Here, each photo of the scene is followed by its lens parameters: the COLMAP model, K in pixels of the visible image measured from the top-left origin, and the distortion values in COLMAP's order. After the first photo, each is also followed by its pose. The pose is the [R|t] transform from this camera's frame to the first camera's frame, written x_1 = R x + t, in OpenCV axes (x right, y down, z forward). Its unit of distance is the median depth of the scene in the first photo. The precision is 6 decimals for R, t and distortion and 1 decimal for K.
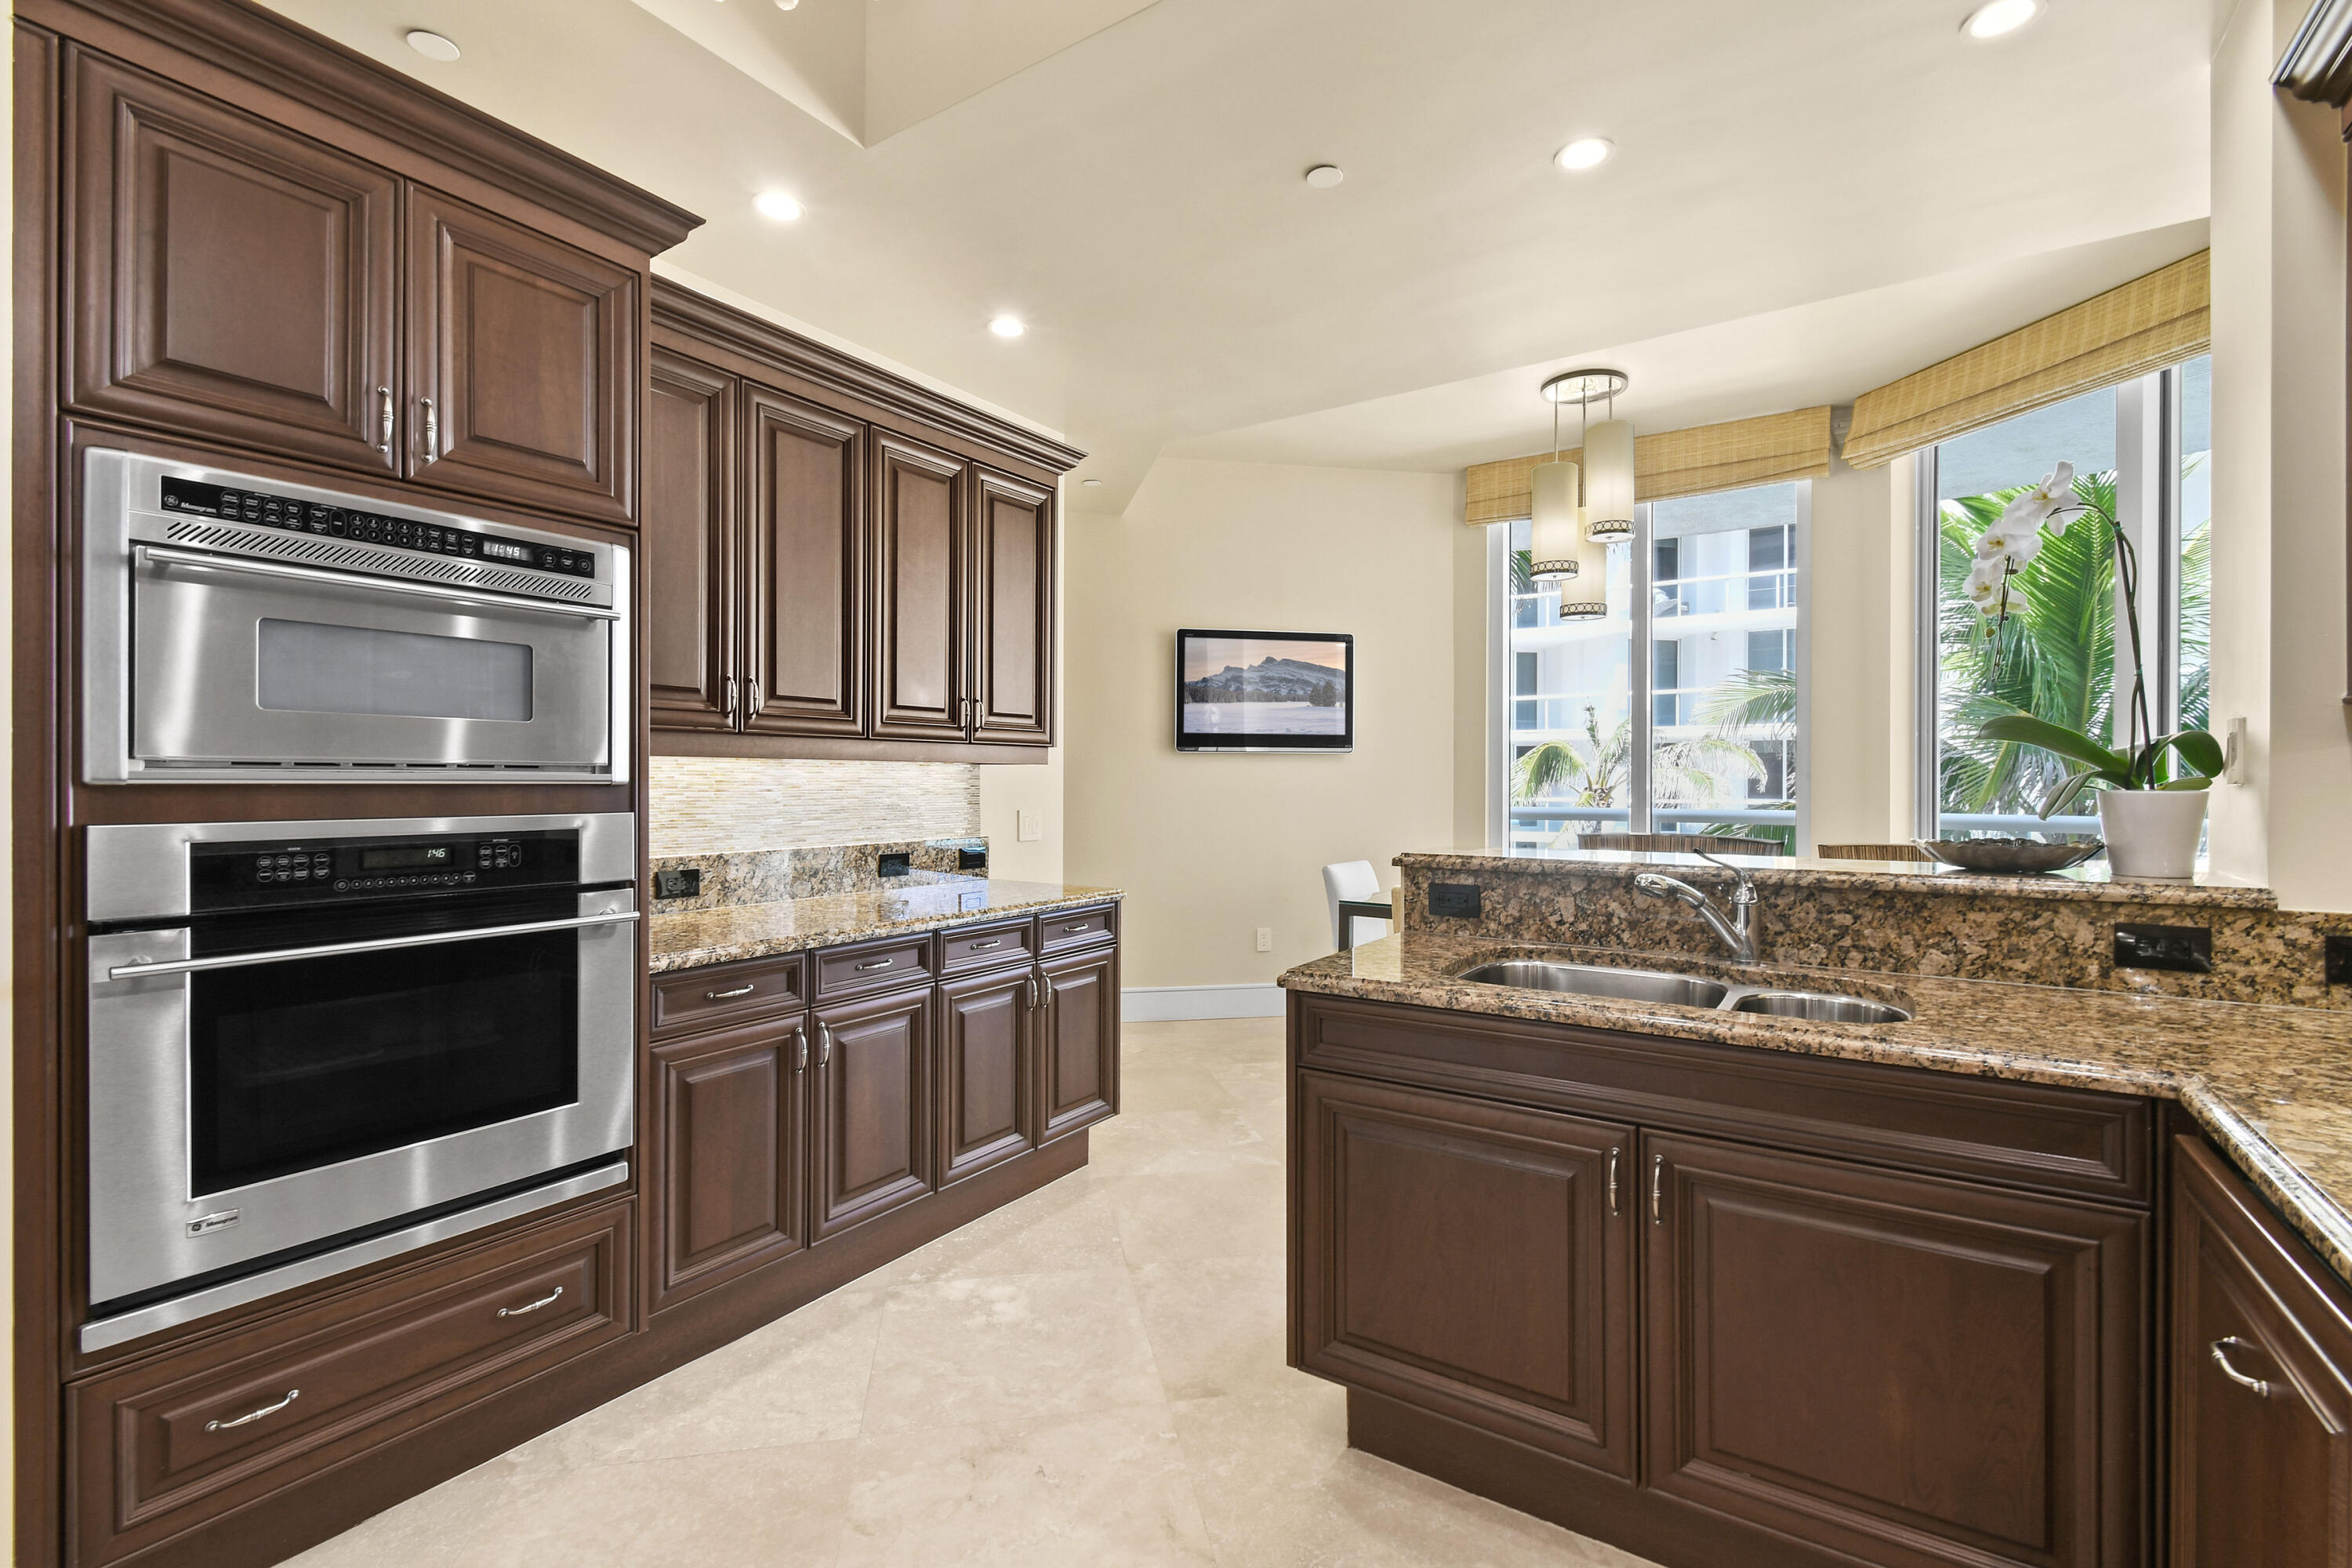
lens RADIAL K [[1038.4, 0, 1182.0], [0, 1038.4, 769.0], [0, 0, 1]] dist [0.011651, -0.006276]
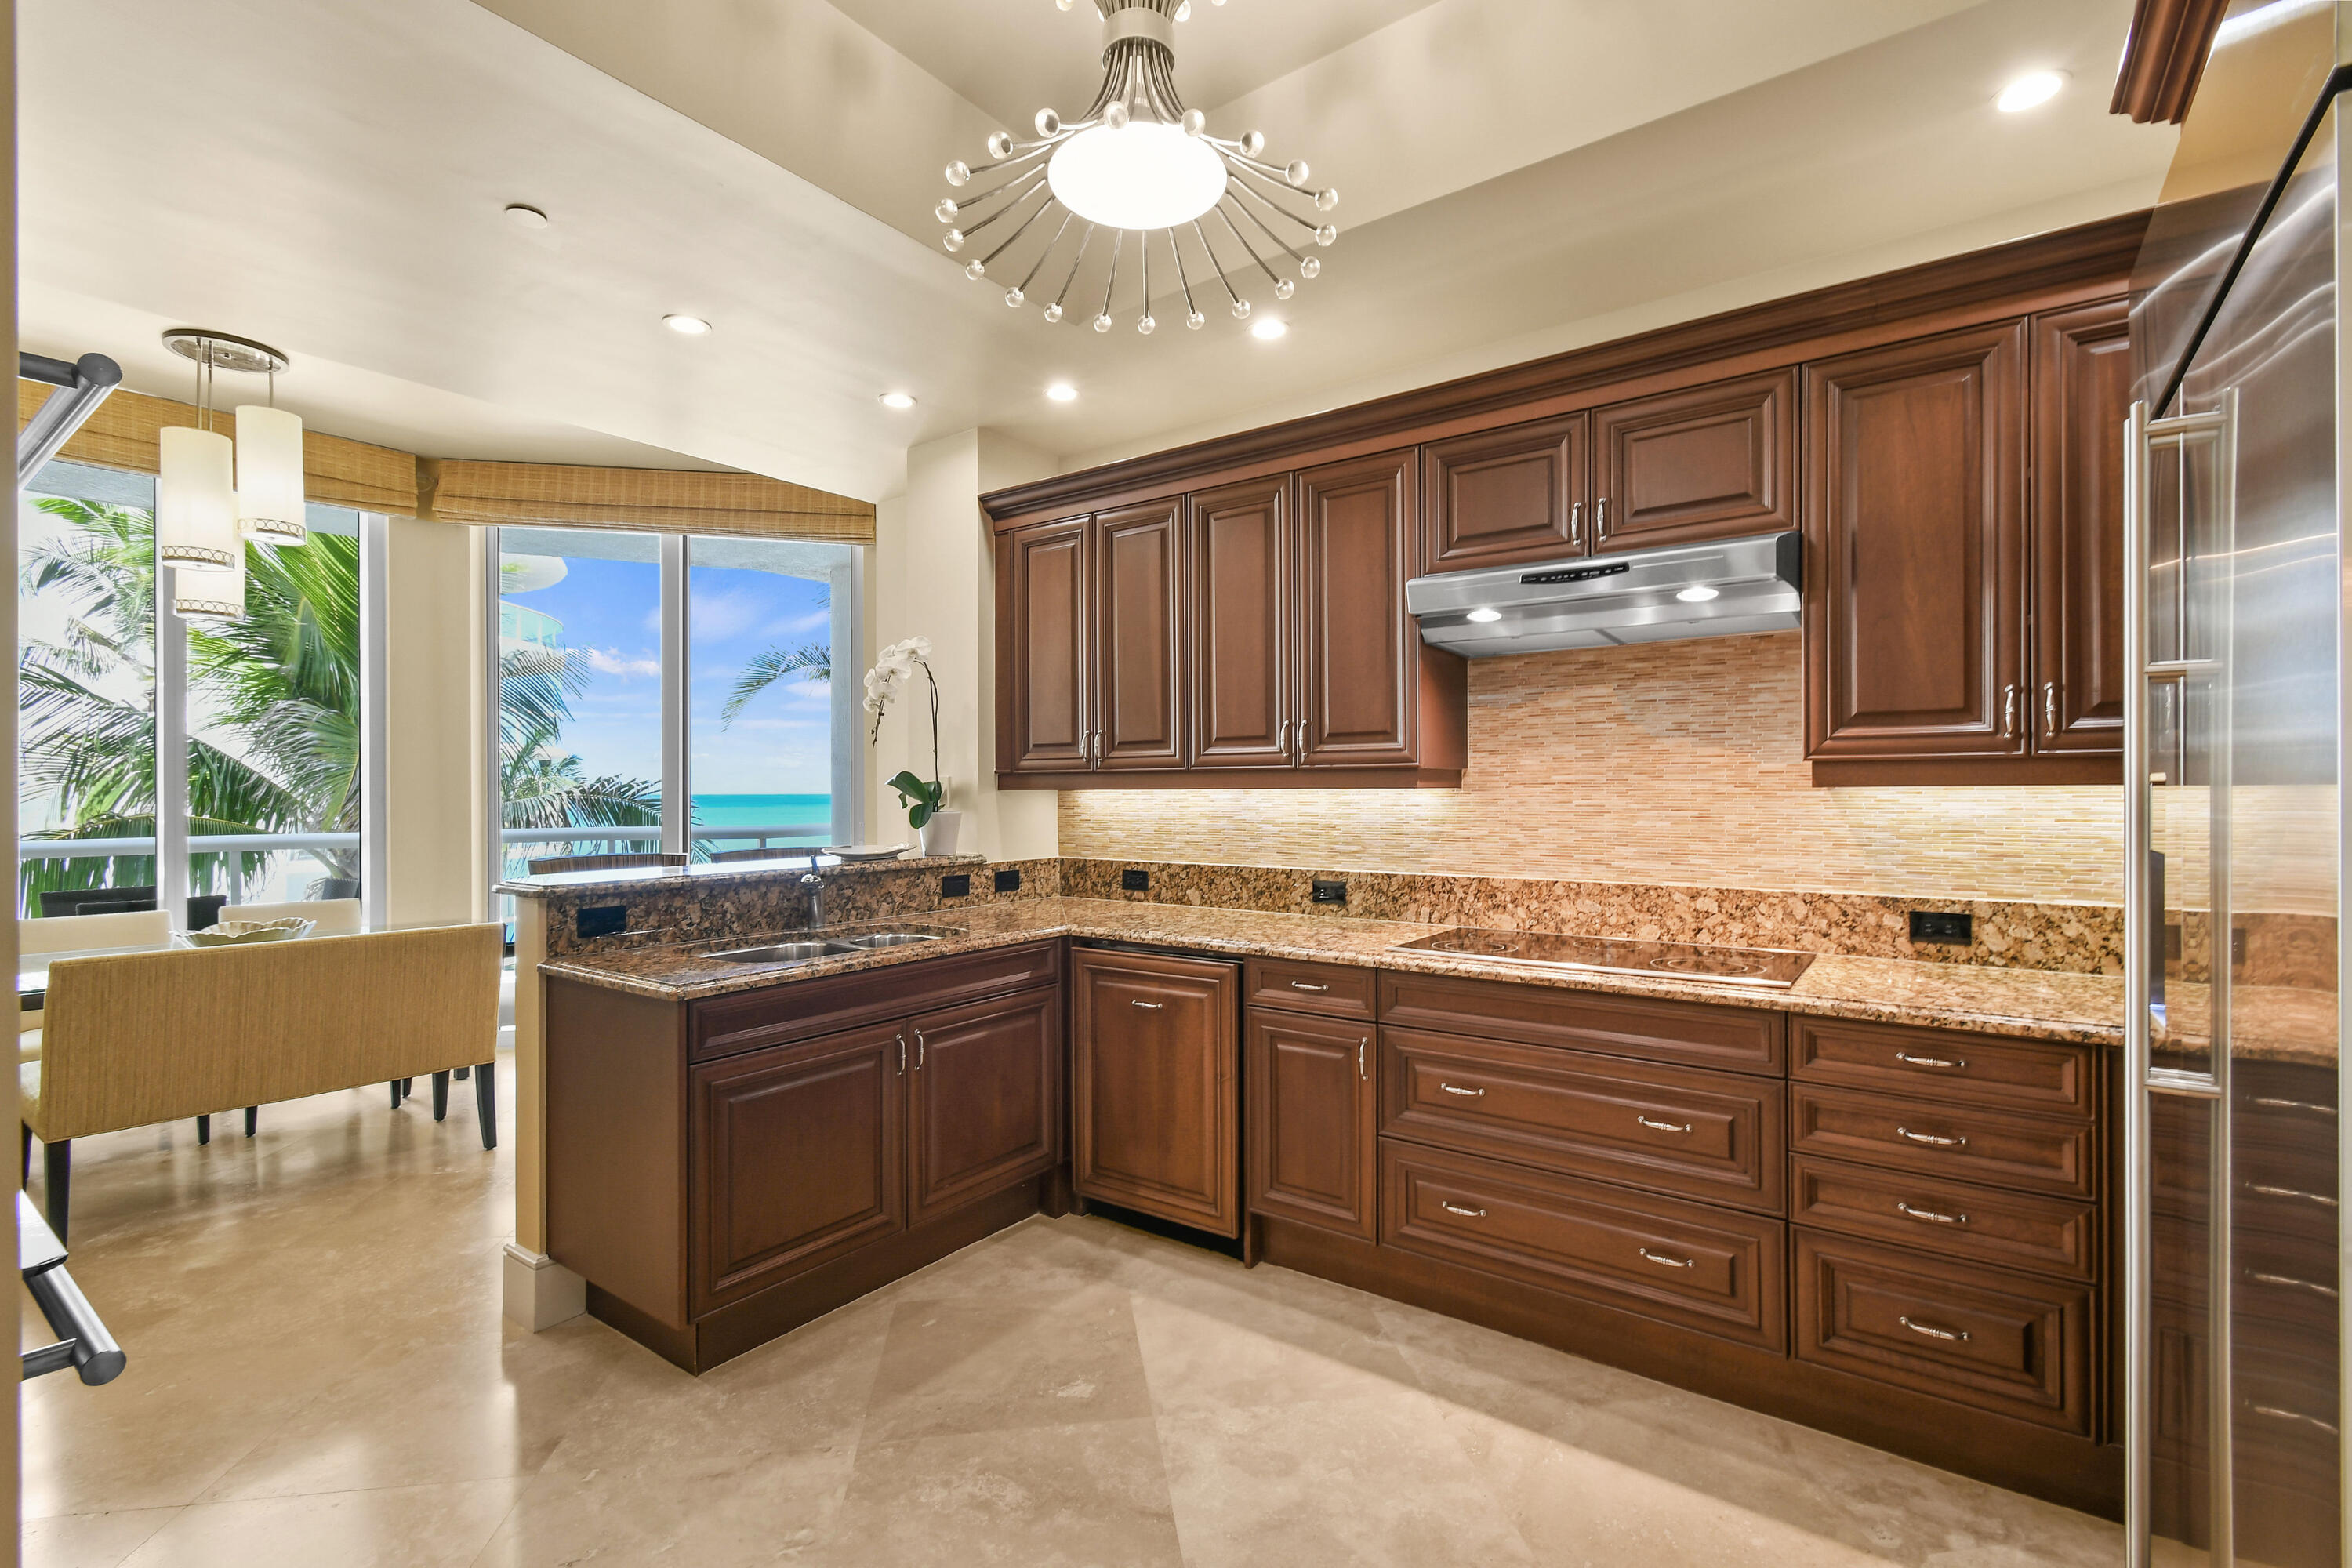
lens RADIAL K [[1039.5, 0, 1180.1], [0, 1039.5, 791.1], [0, 0, 1]] dist [0.011898, -0.007332]
pose [[0.036224, -0.001895, 0.999342, -0.825055], [-0.008360, 0.999963, 0.002200, -0.021587], [-0.999309, -0.008434, 0.036207, 0.331725]]
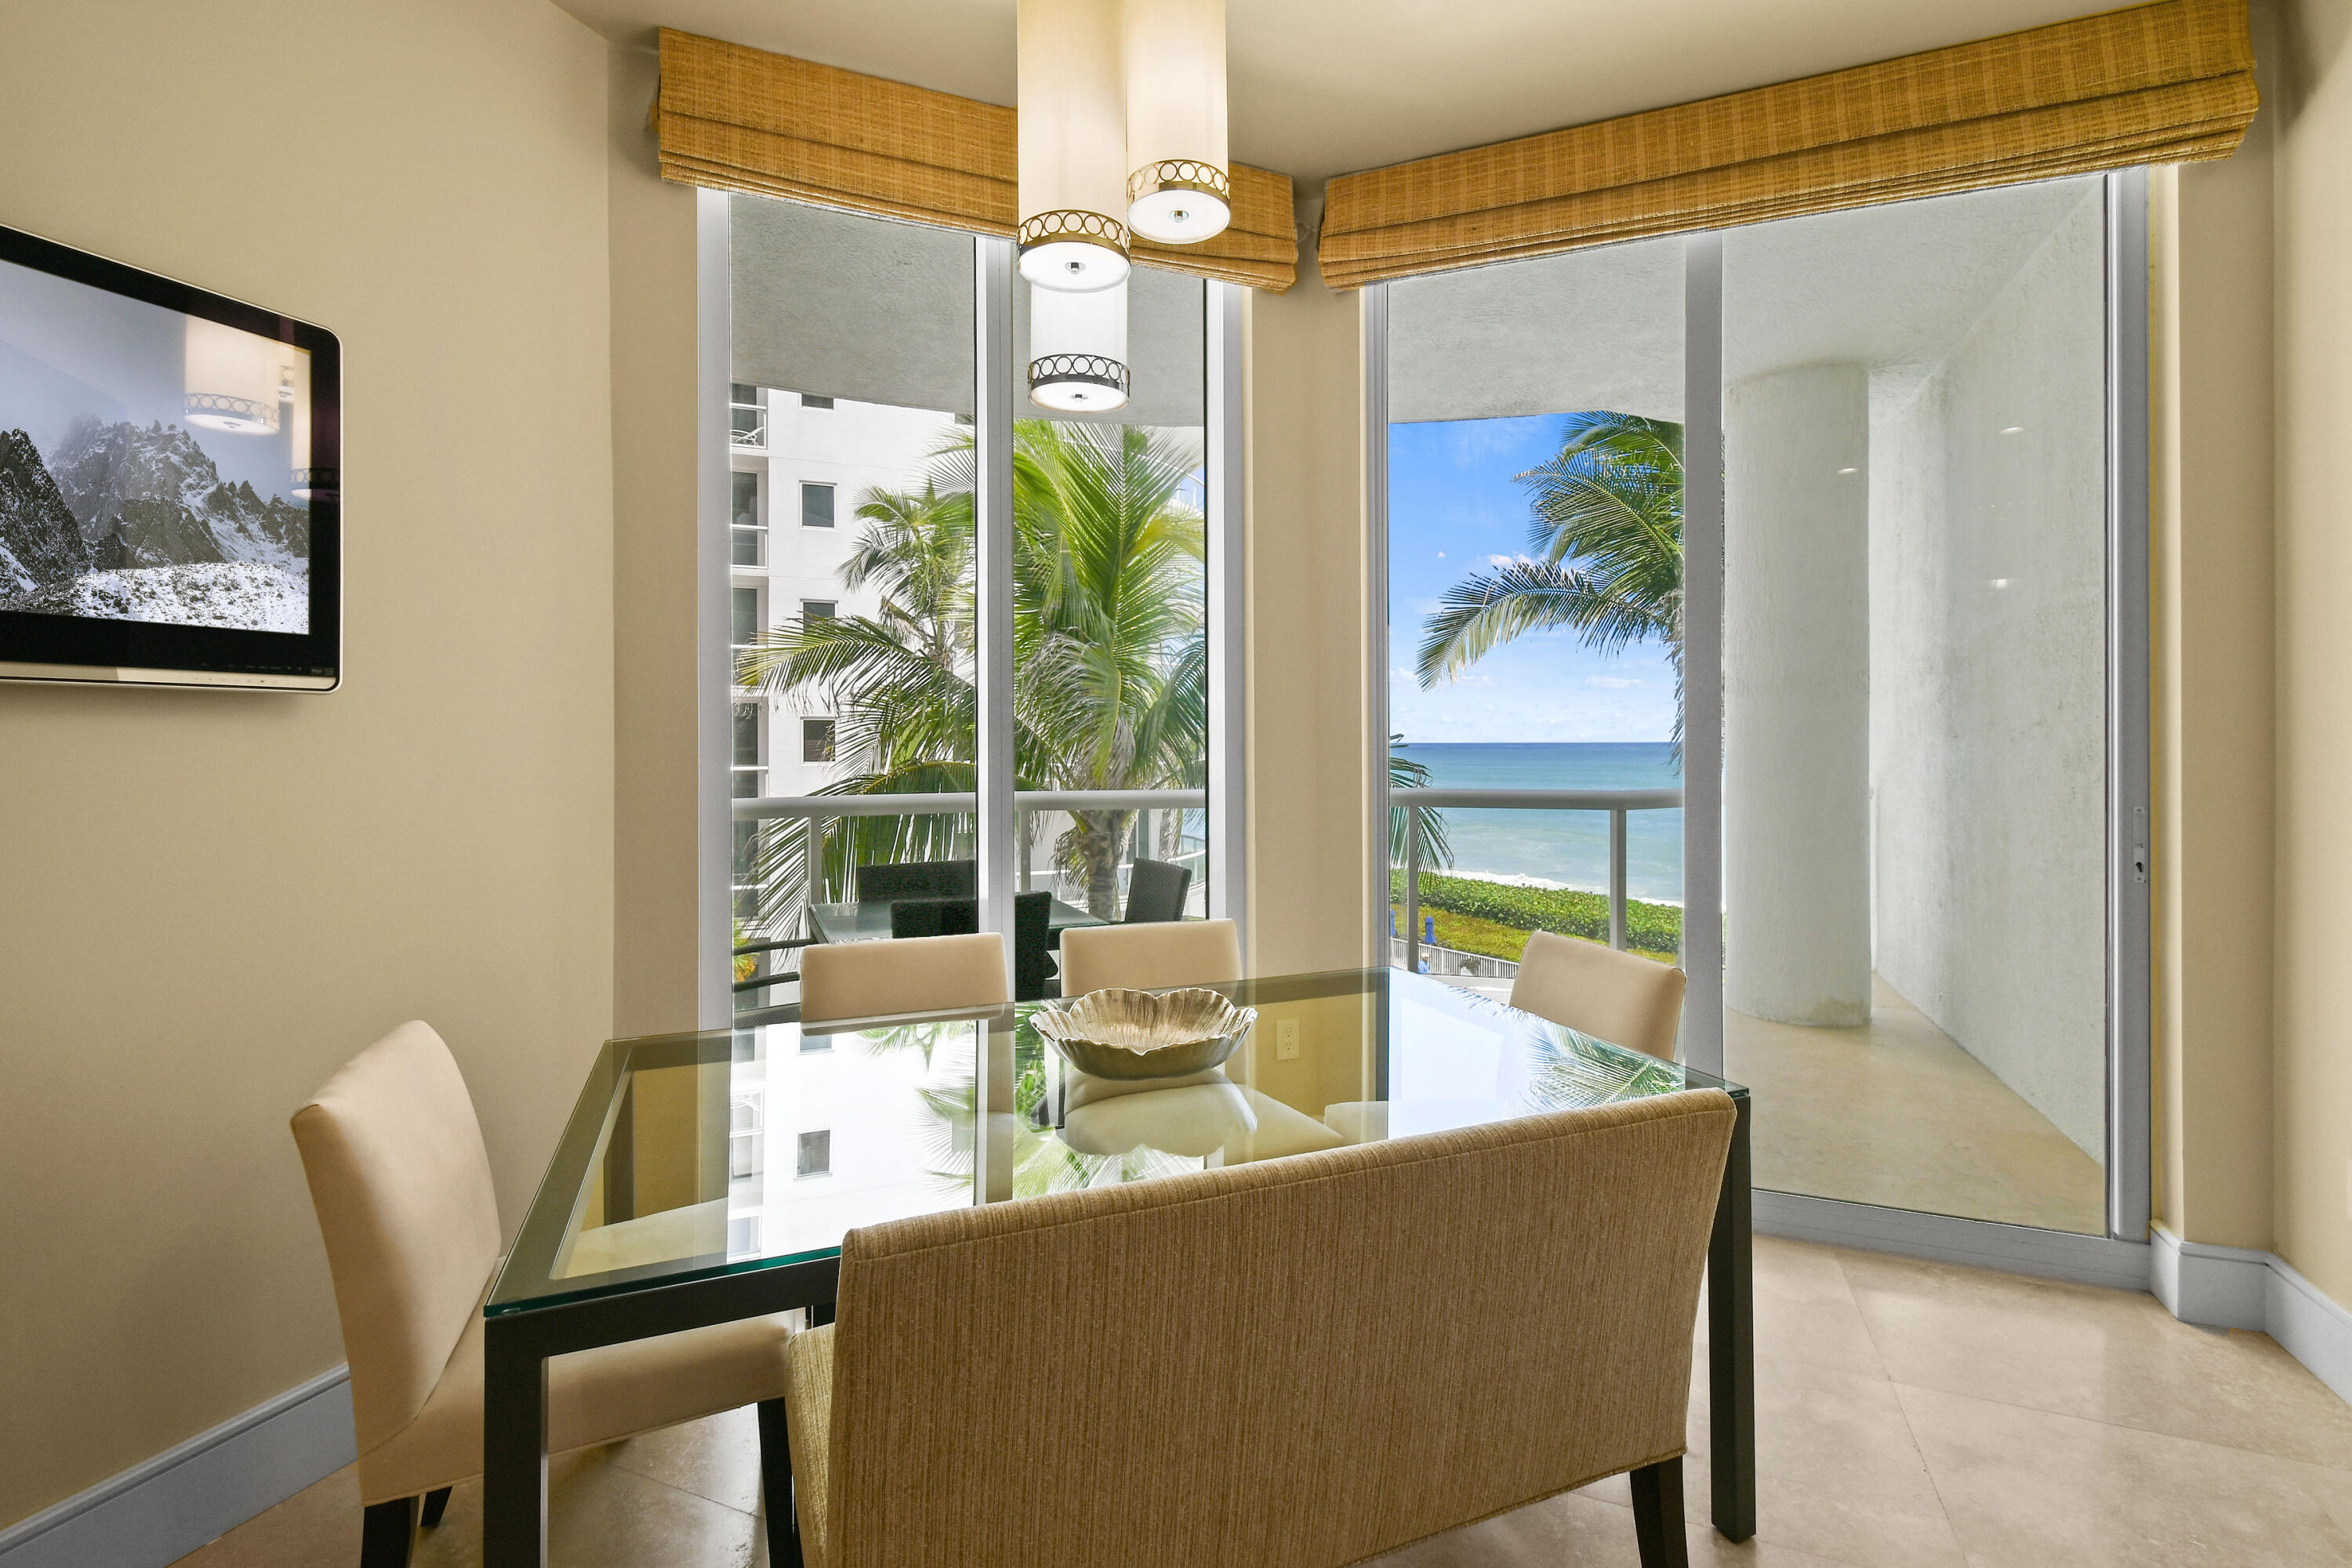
lens RADIAL K [[1047.3, 0, 1164.4], [0, 1047.3, 736.0], [0, 0, 1]] dist [0.010116, -0.007584]
pose [[0.556573, -0.000307, 0.830799, 0.072545], [-0.003435, 0.999991, 0.002671, -0.007658], [-0.830792, -0.004340, 0.556566, 1.360934]]
